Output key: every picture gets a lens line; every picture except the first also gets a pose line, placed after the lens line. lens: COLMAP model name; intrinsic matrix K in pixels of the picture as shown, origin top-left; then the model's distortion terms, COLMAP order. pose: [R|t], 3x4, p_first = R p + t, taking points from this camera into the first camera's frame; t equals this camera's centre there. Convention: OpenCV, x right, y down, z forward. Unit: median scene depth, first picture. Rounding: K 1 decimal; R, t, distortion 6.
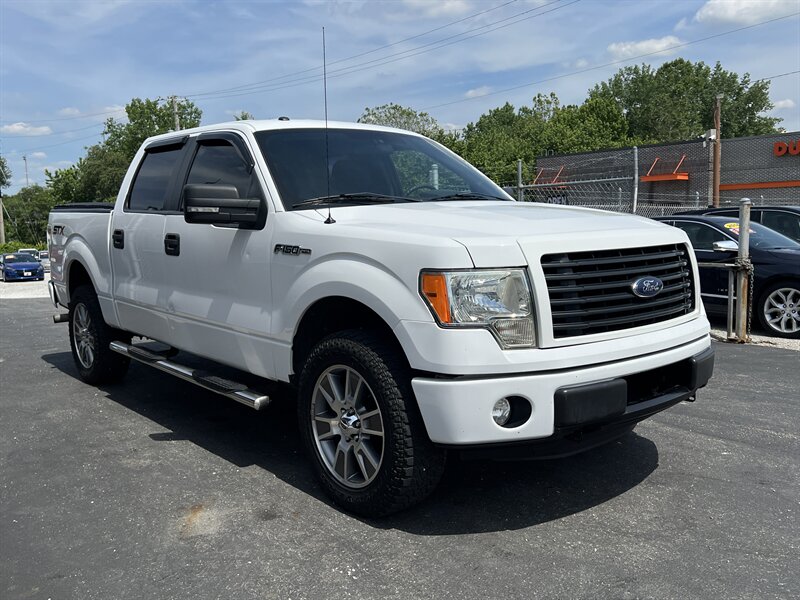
lens RADIAL K [[740.6, 0, 434.1], [0, 740.6, 295.9], [0, 0, 1]] dist [0.021374, 0.000000]
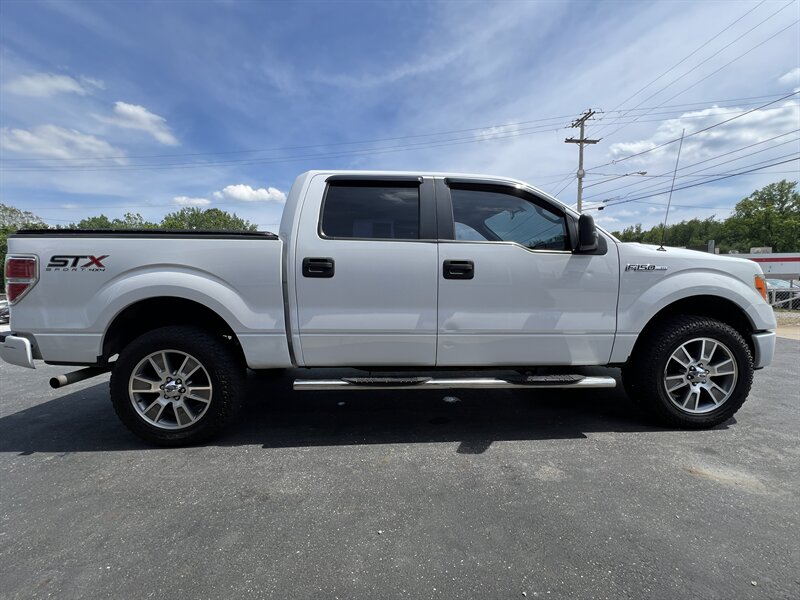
lens RADIAL K [[320.5, 0, 400.1], [0, 320.5, 299.7], [0, 0, 1]] dist [0.002474, 0.000604]
pose [[0.622058, -0.037832, 0.782057, -0.763849], [0.085568, 0.996134, -0.019874, -0.022357], [-0.778282, 0.079282, 0.622890, 0.758365]]
